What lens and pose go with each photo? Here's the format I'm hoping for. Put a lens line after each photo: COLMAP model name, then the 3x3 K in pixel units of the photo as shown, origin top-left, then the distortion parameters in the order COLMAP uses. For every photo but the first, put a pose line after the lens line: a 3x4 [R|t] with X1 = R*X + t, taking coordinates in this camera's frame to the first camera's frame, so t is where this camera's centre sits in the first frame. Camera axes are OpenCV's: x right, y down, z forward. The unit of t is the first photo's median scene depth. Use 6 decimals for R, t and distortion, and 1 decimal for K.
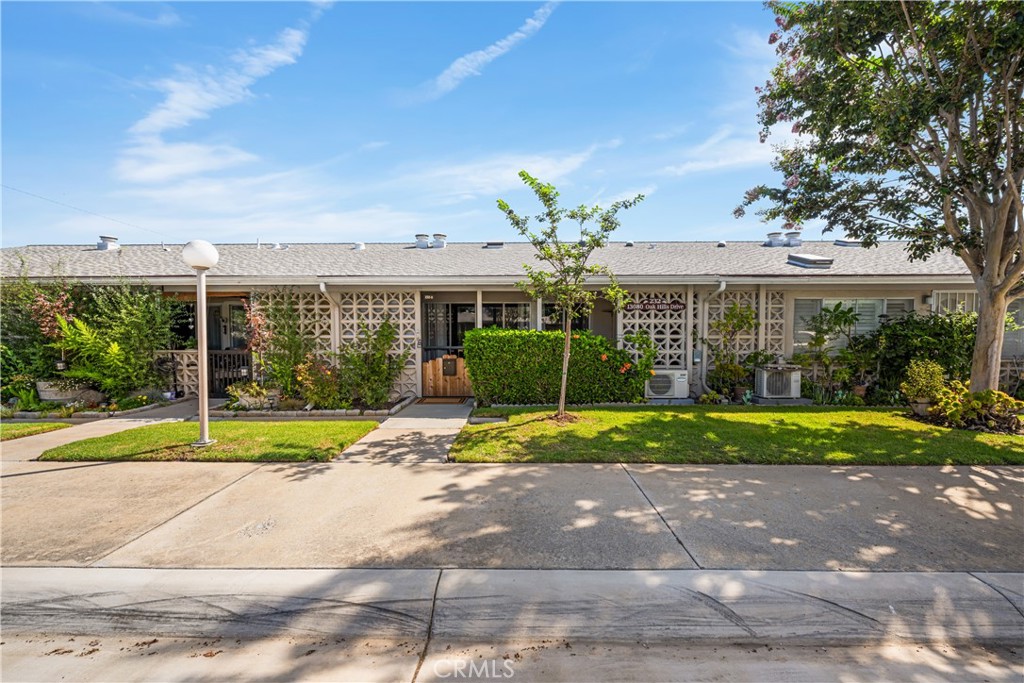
lens RADIAL K [[412.8, 0, 511.5], [0, 412.8, 342.1], [0, 0, 1]] dist [-0.001574, 0.000276]
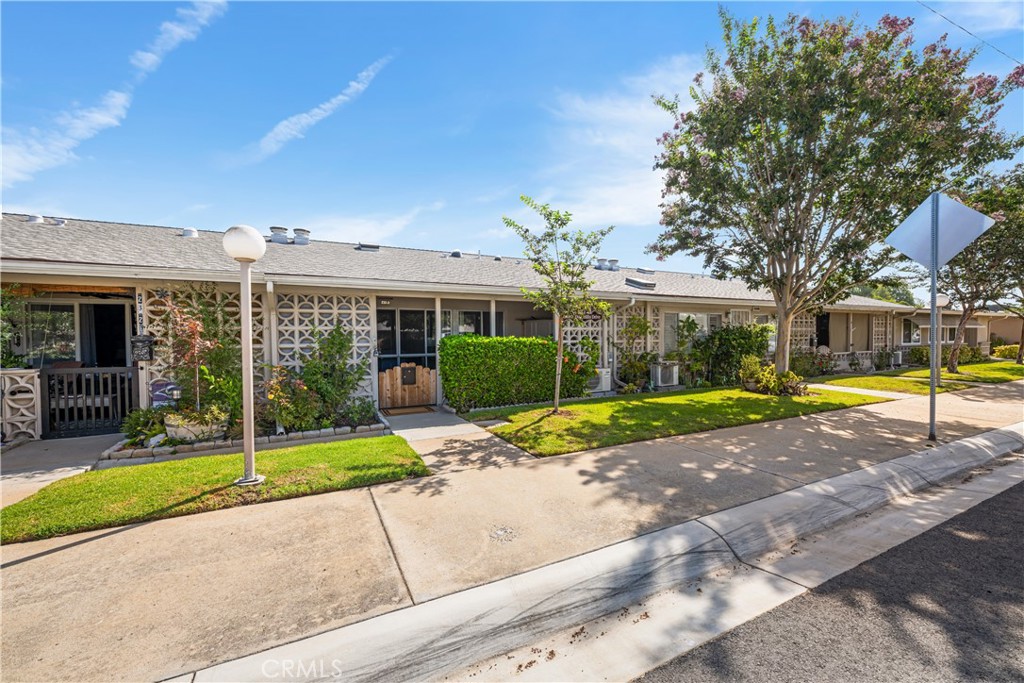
lens RADIAL K [[412.8, 0, 512.1], [0, 412.8, 340.6], [0, 0, 1]] dist [-0.001574, 0.000276]
pose [[0.884039, -0.010576, 0.467293, -0.525455], [0.020432, 0.999663, -0.016029, -0.001092], [-0.466966, 0.023718, 0.883957, 0.043910]]
